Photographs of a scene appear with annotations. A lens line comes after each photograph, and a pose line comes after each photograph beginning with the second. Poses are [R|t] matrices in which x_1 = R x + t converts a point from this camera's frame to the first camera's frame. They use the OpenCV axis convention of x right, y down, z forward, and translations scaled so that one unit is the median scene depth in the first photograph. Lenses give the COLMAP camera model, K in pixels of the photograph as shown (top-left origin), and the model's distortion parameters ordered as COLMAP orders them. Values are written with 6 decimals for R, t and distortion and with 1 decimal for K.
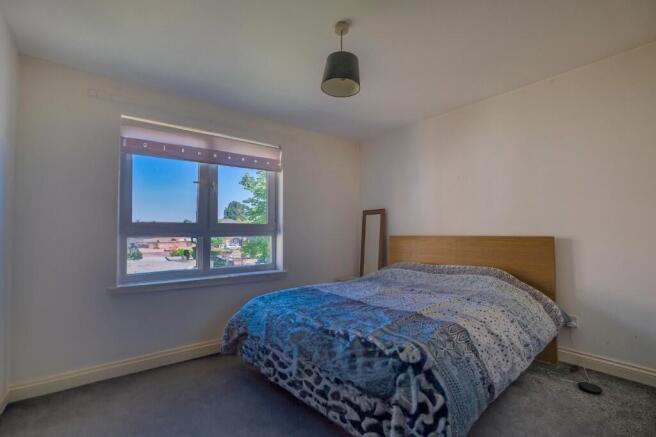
lens RADIAL K [[287.8, 0, 326.1], [0, 287.8, 230.4], [0, 0, 1]] dist [0.000428, 0.000173]
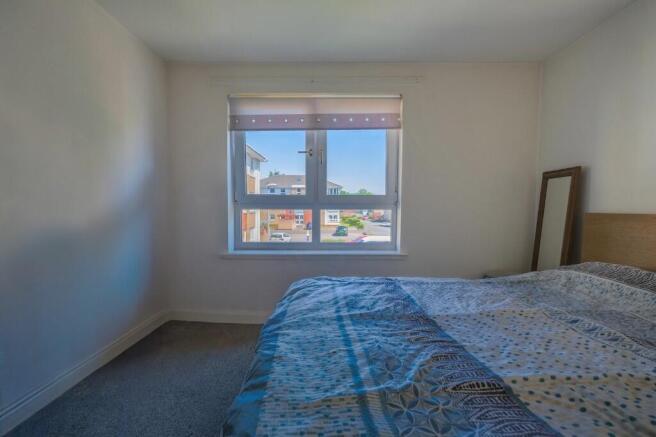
lens RADIAL K [[287.8, 0, 326.1], [0, 287.8, 230.4], [0, 0, 1]] dist [0.000428, 0.000173]
pose [[0.781753, 0.065023, -0.620189, 0.201895], [-0.003242, 0.994959, 0.100228, -0.004299], [0.623580, -0.076343, 0.778023, 0.256107]]
